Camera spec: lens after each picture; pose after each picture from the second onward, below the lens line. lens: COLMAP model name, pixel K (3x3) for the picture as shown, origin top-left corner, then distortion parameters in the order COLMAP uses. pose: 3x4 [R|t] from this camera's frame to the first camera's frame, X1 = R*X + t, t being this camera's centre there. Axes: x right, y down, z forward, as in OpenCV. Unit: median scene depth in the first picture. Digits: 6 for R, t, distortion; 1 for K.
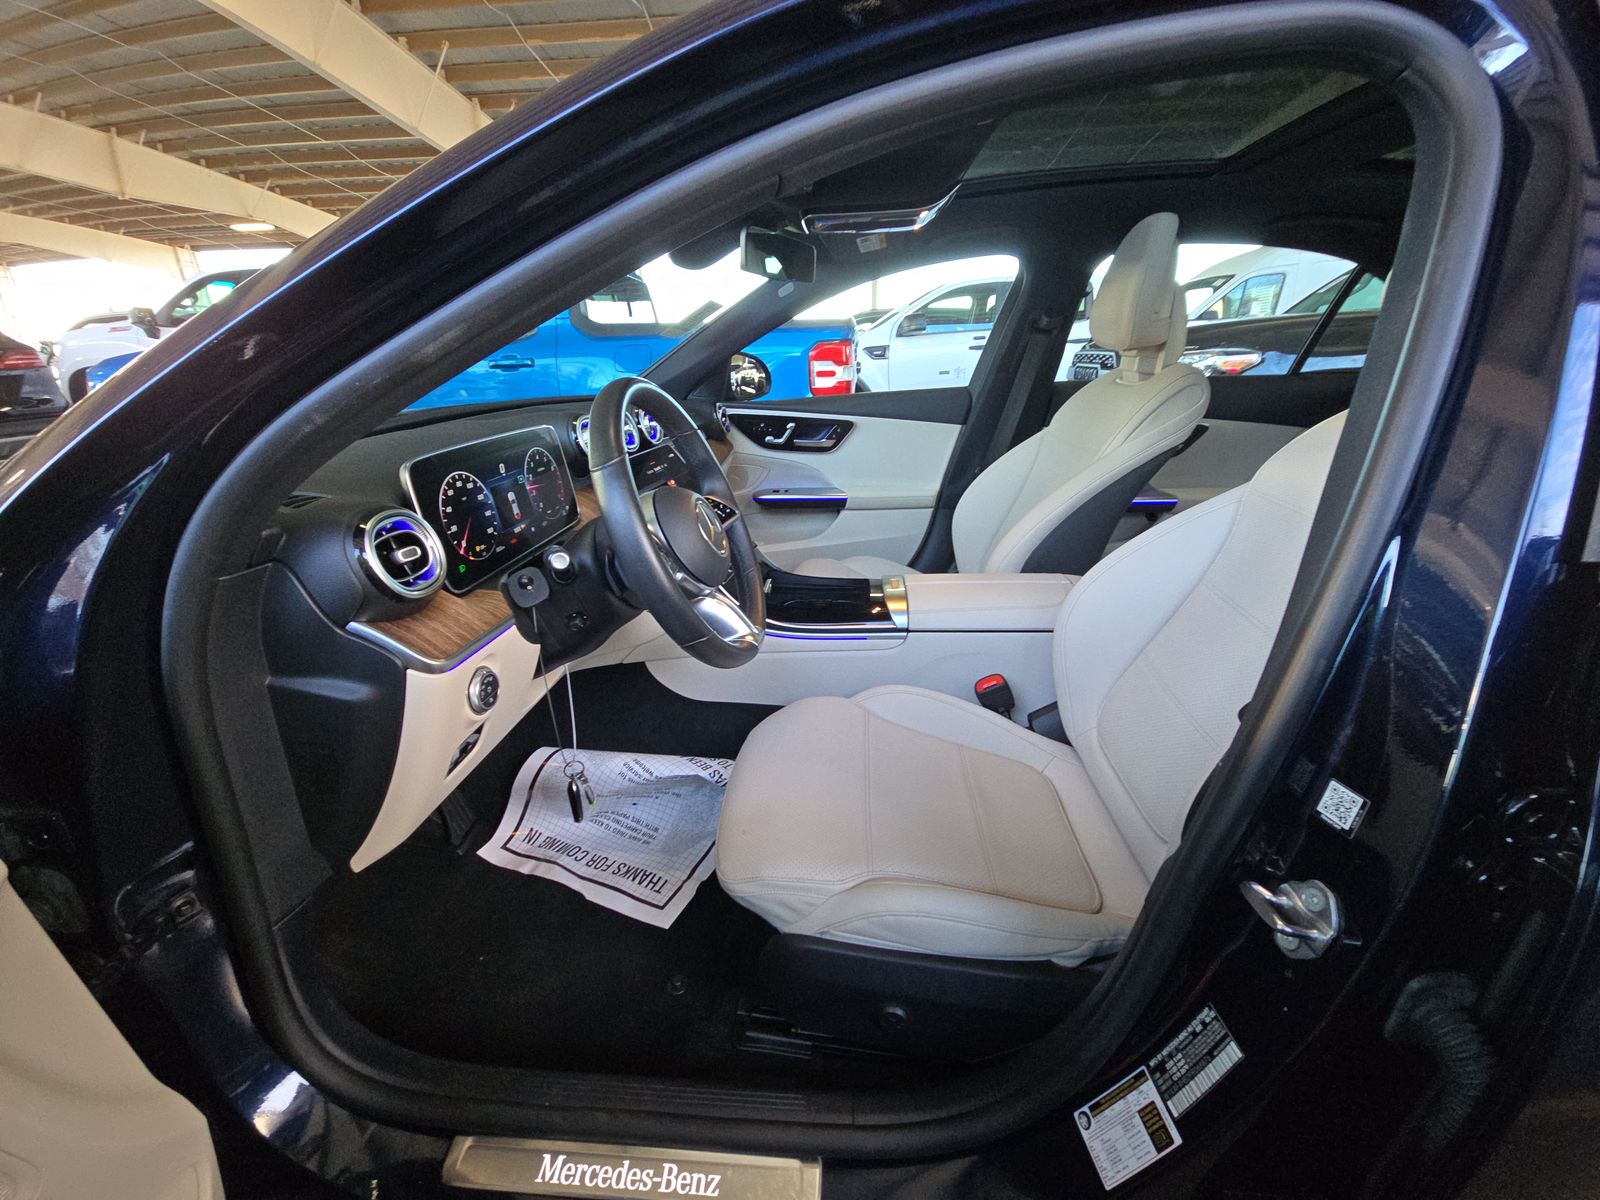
lens RADIAL K [[652.7, 0, 800.0], [0, 652.7, 600.0], [0, 0, 1]] dist [0.024142, -0.015010]
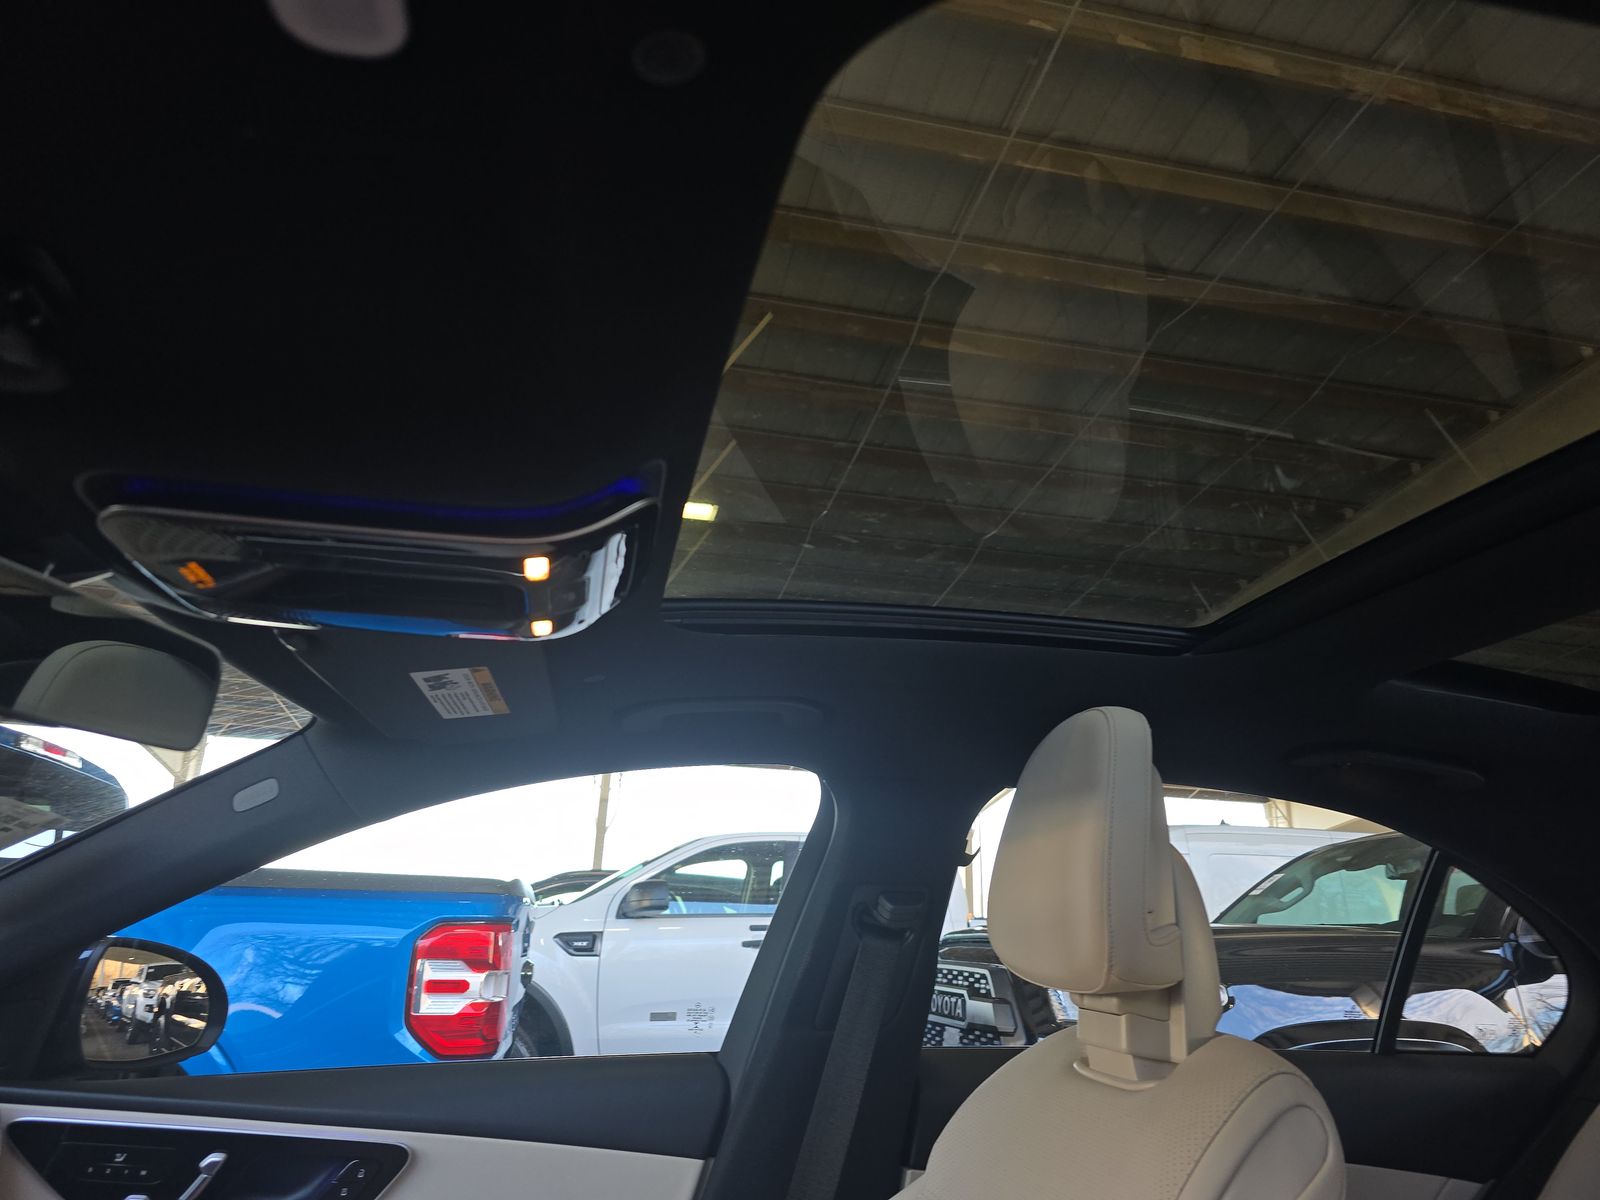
lens RADIAL K [[1091.0, 0, 800.0], [0, 1091.0, 600.0], [0, 0, 1]] dist [0.055052, -0.078930]
pose [[0.959454, 0.129246, 0.250486, 0.048565], [0.052226, 0.791771, -0.608582, -0.065549], [-0.276985, 0.596988, 0.752918, 0.152322]]
